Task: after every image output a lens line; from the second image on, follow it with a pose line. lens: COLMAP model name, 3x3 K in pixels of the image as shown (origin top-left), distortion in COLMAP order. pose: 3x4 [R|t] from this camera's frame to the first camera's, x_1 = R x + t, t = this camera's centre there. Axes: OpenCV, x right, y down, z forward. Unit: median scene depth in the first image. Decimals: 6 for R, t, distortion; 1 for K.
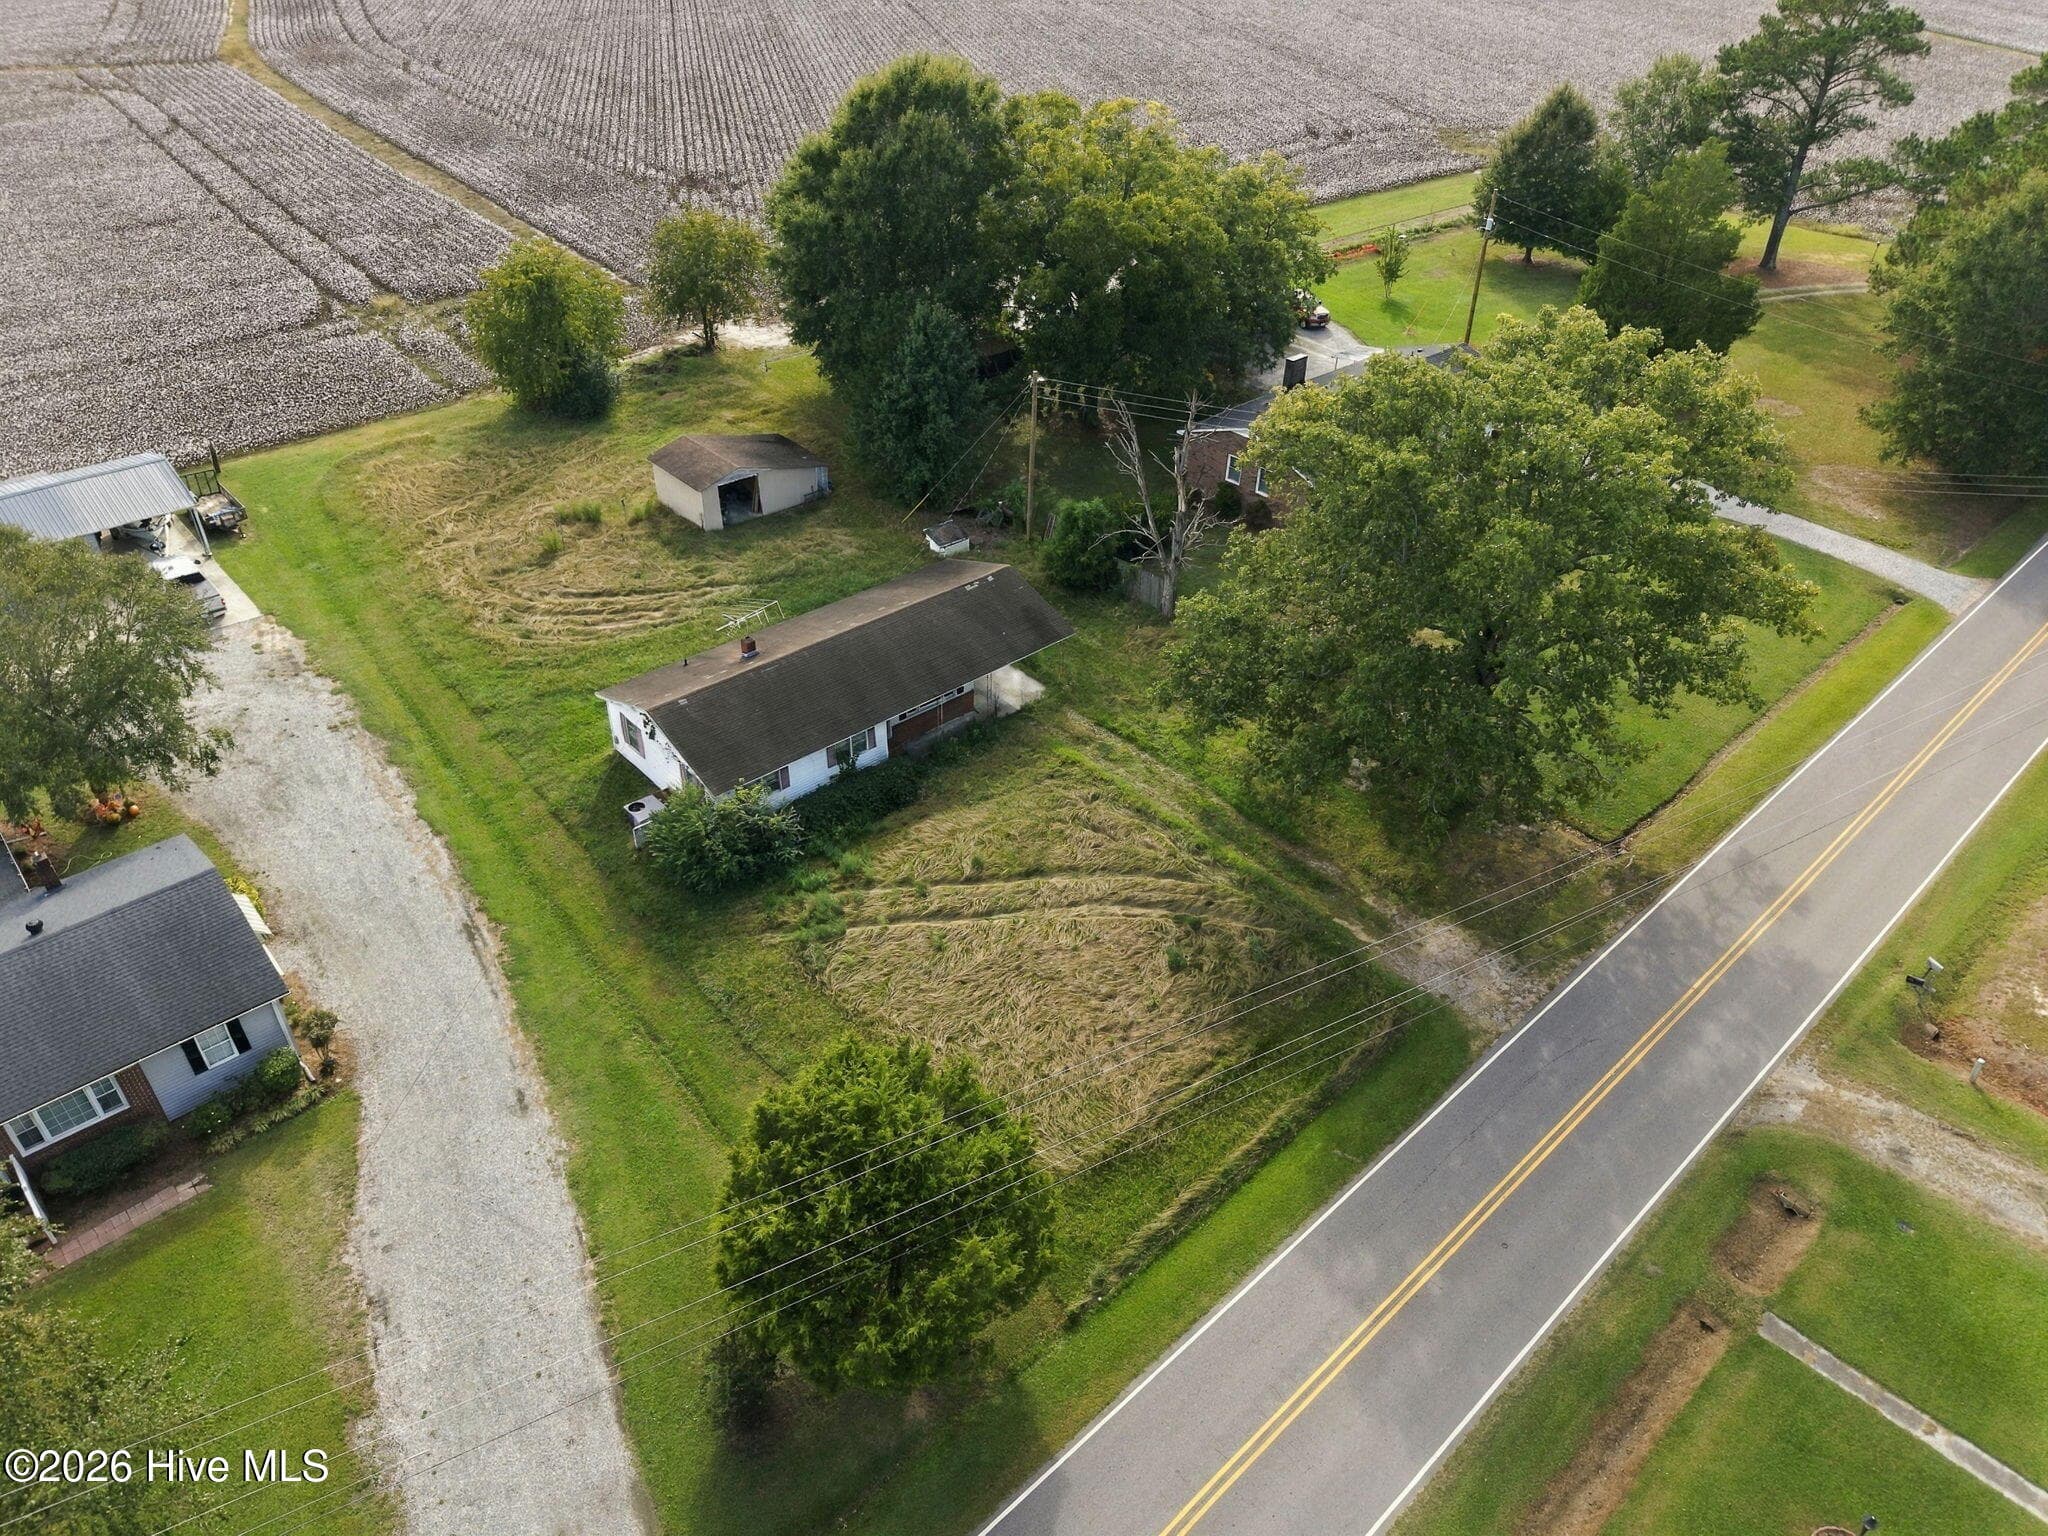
lens RADIAL K [[1378.3, 0, 1024.0], [0, 1378.3, 768.0], [0, 0, 1]] dist [0.003047, -0.001769]
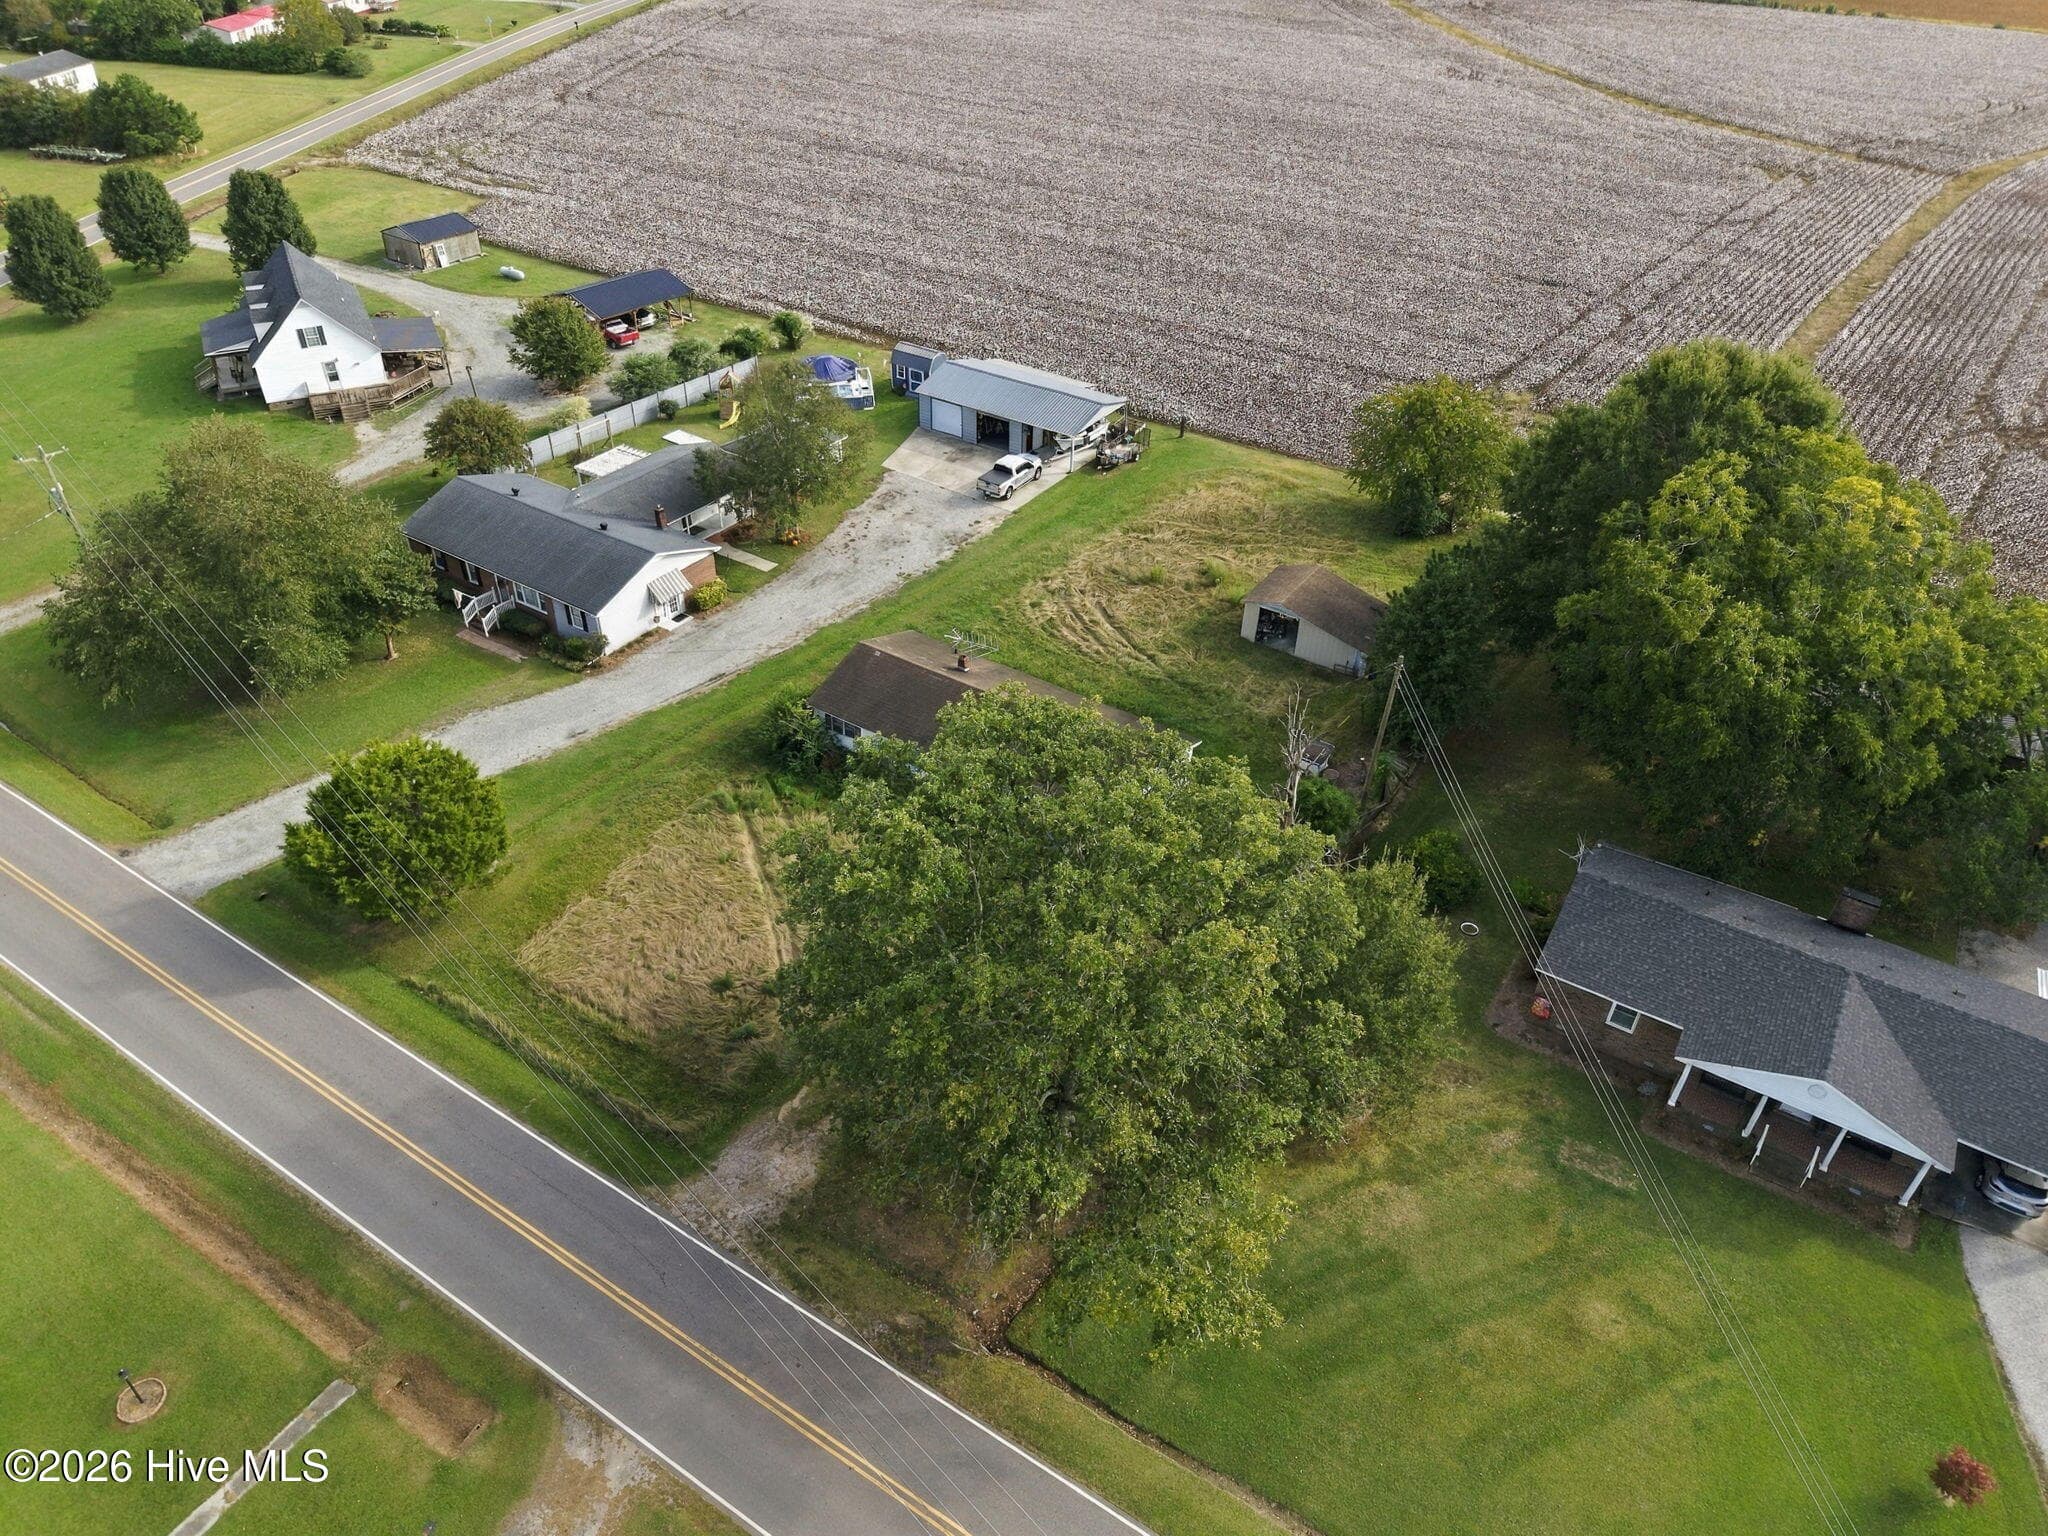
lens RADIAL K [[1378.3, 0, 1024.0], [0, 1378.3, 768.0], [0, 0, 1]] dist [0.003047, -0.001769]
pose [[0.249879, 0.568927, -0.783506, 0.984940], [-0.586956, 0.732557, 0.344737, -0.556240], [0.770093, 0.373741, 0.516986, 0.477320]]
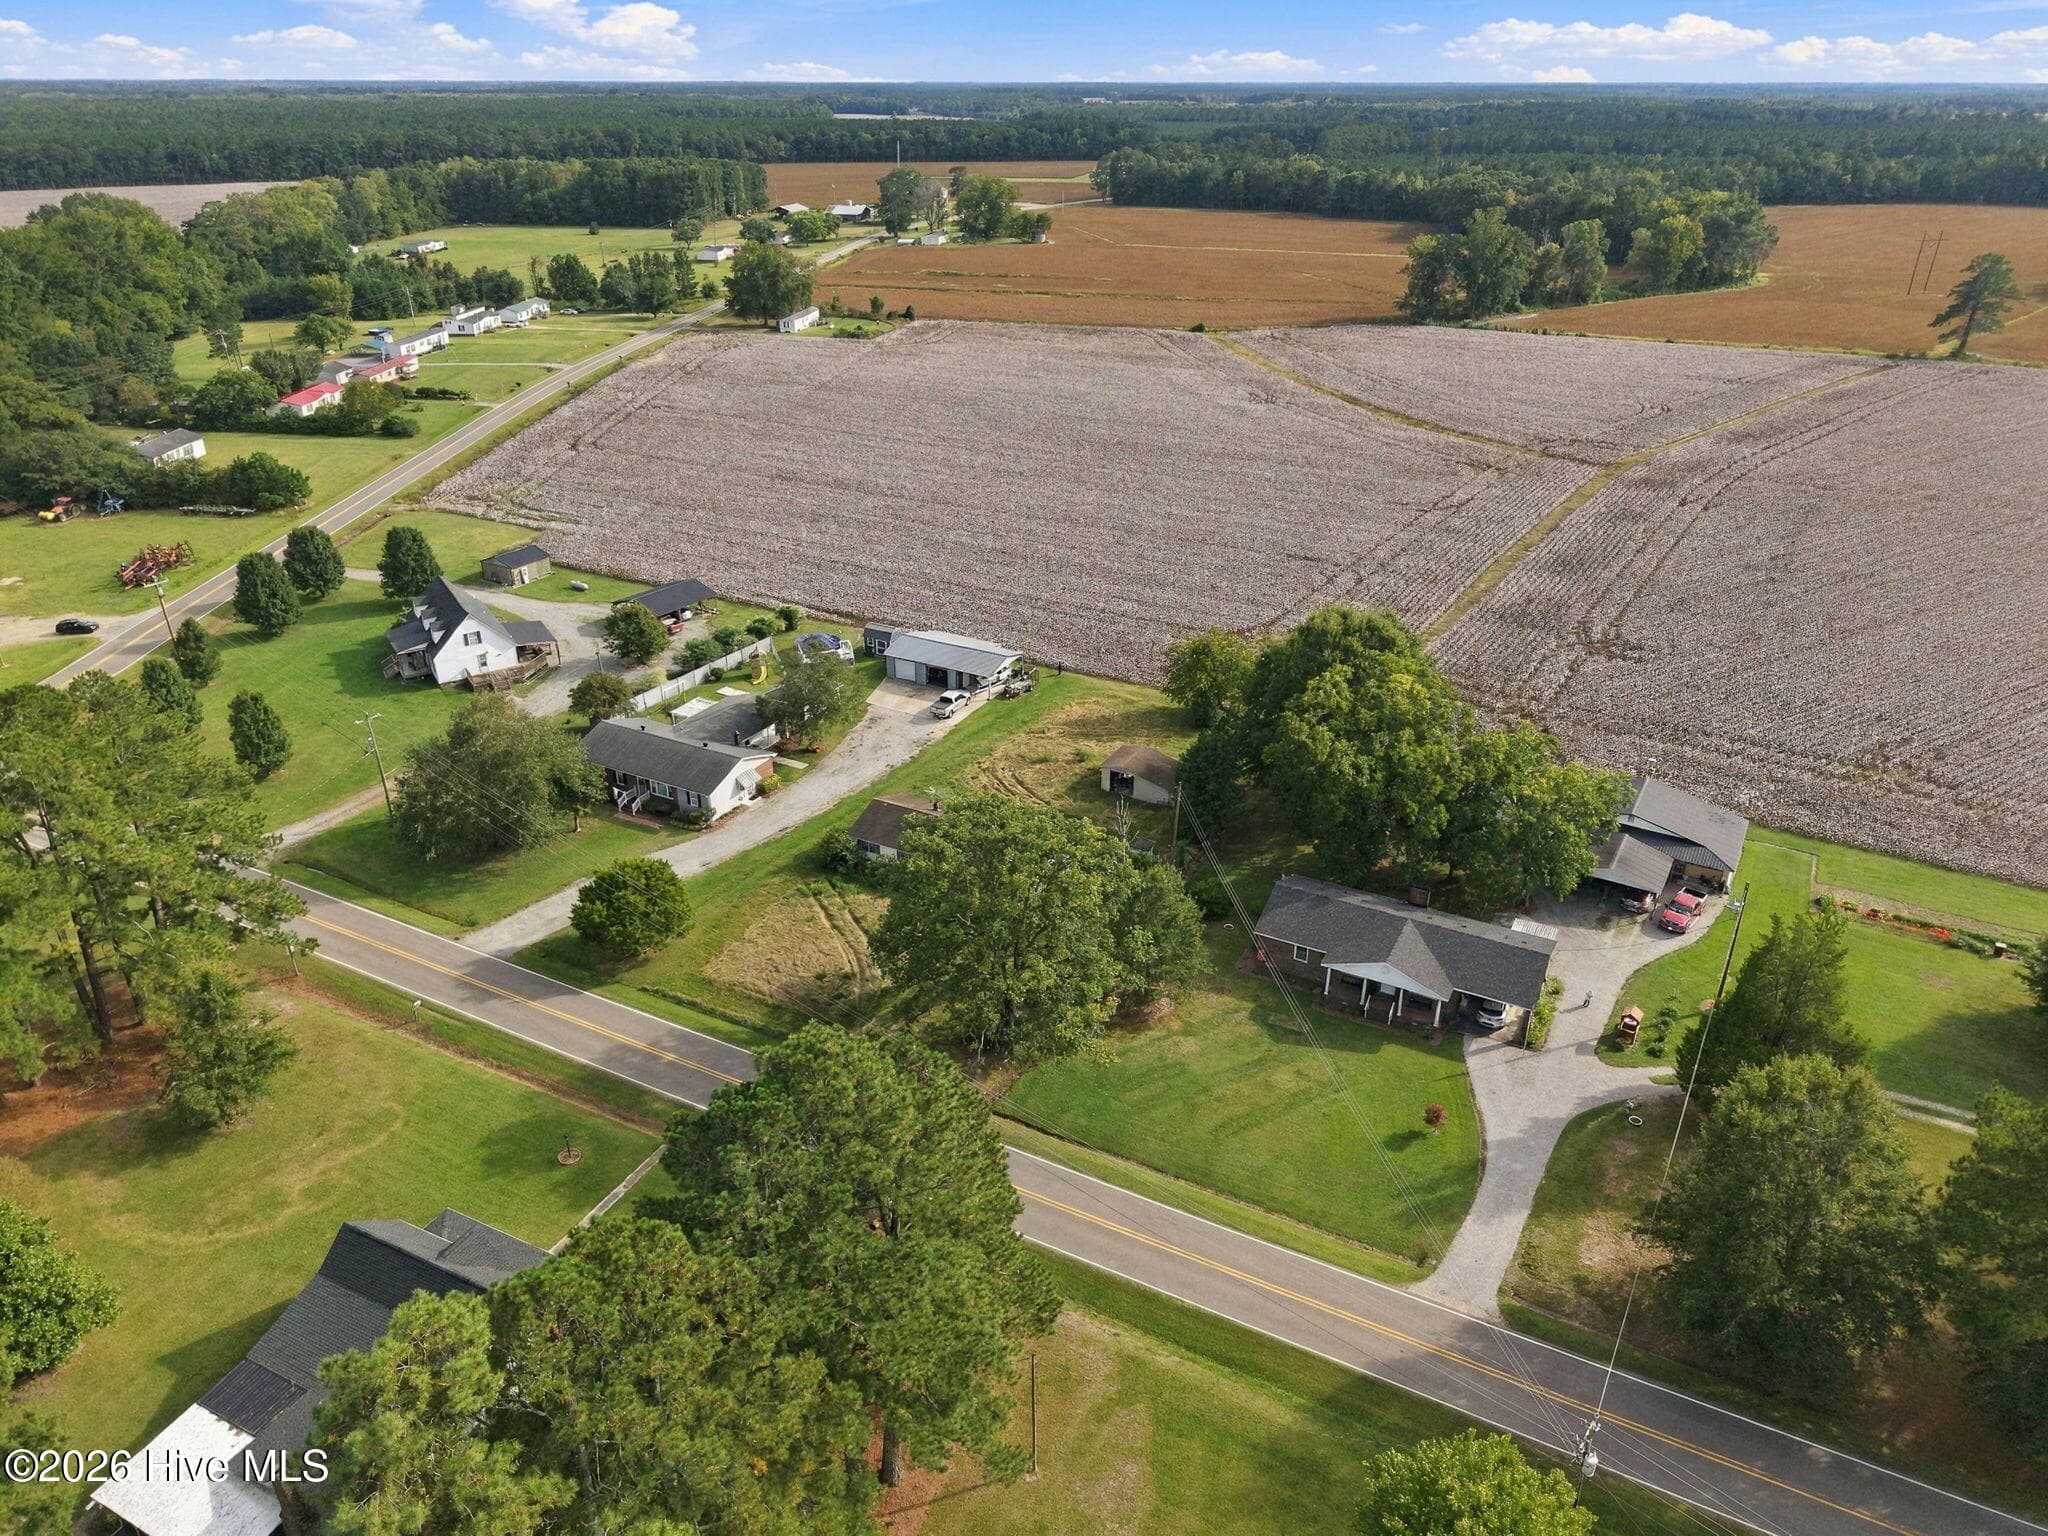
lens RADIAL K [[1378.3, 0, 1024.0], [0, 1378.3, 768.0], [0, 0, 1]] dist [0.003047, -0.001769]
pose [[0.330870, 0.406953, -0.851419, 1.897065], [-0.555876, 0.813141, 0.172638, -0.671913], [0.762579, 0.416163, 0.495260, 0.003155]]
